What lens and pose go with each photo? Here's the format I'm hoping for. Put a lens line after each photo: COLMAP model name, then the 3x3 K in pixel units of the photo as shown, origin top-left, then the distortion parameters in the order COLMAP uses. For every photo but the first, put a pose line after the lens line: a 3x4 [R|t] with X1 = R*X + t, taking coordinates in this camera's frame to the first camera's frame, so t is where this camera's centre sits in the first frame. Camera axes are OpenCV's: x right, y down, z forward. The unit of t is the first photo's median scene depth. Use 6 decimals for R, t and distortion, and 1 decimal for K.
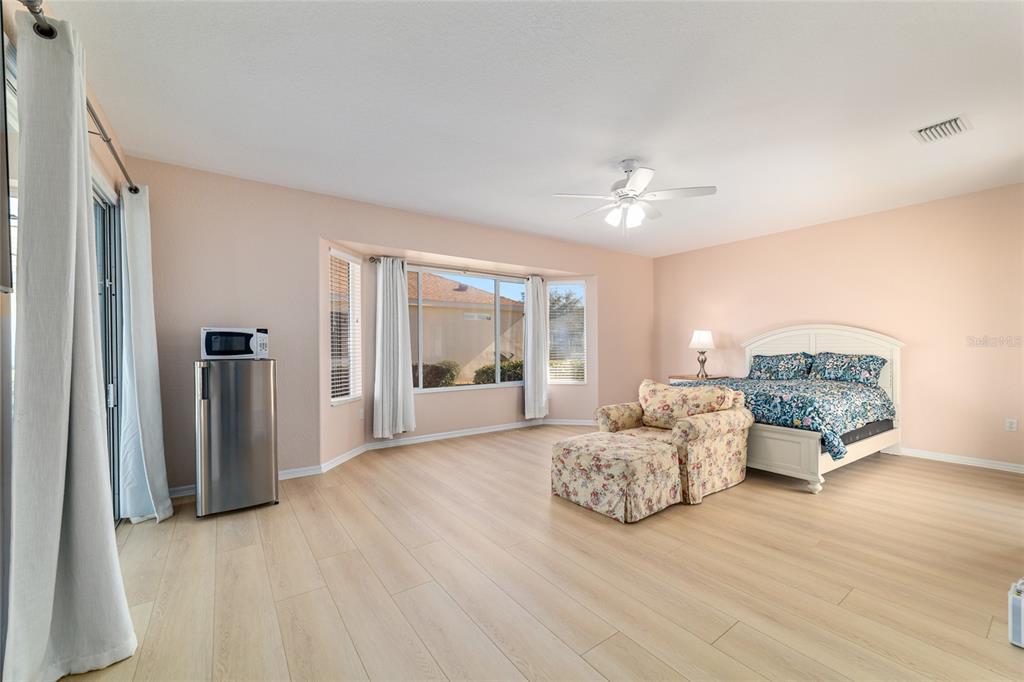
lens RADIAL K [[392.8, 0, 495.0], [0, 392.8, 348.7], [0, 0, 1]] dist [-0.012880, 0.006656]
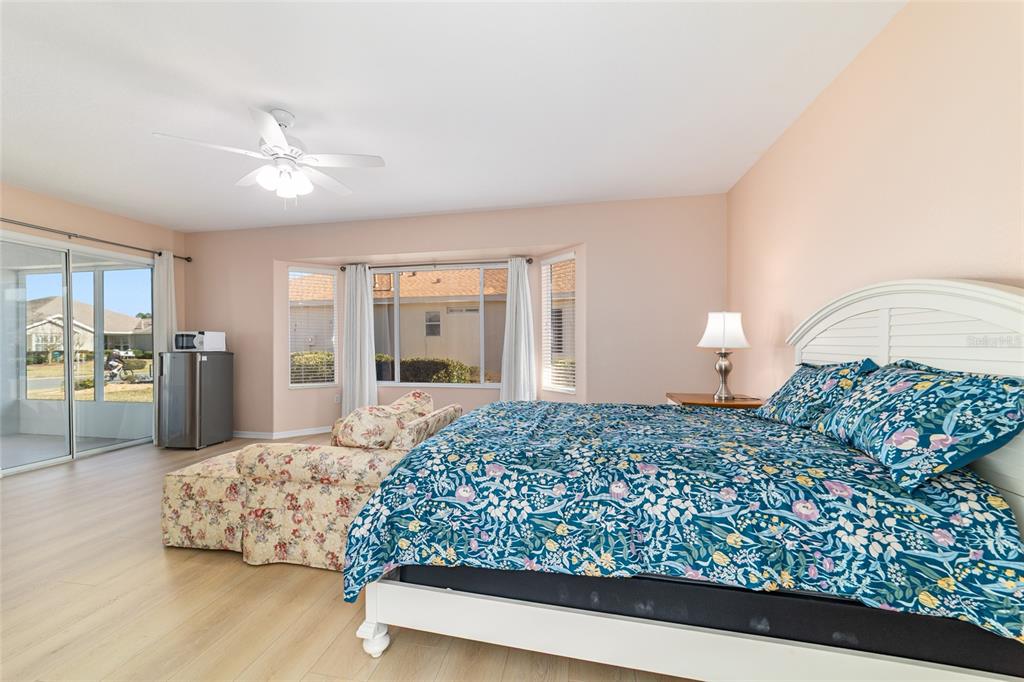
lens RADIAL K [[392.8, 0, 513.3], [0, 392.8, 345.7], [0, 0, 1]] dist [-0.012880, 0.006656]
pose [[0.705618, 0.006726, -0.708560, 1.165325], [-0.000486, 0.999959, 0.009009, -0.009961], [0.708592, -0.006012, 0.705593, 0.717711]]
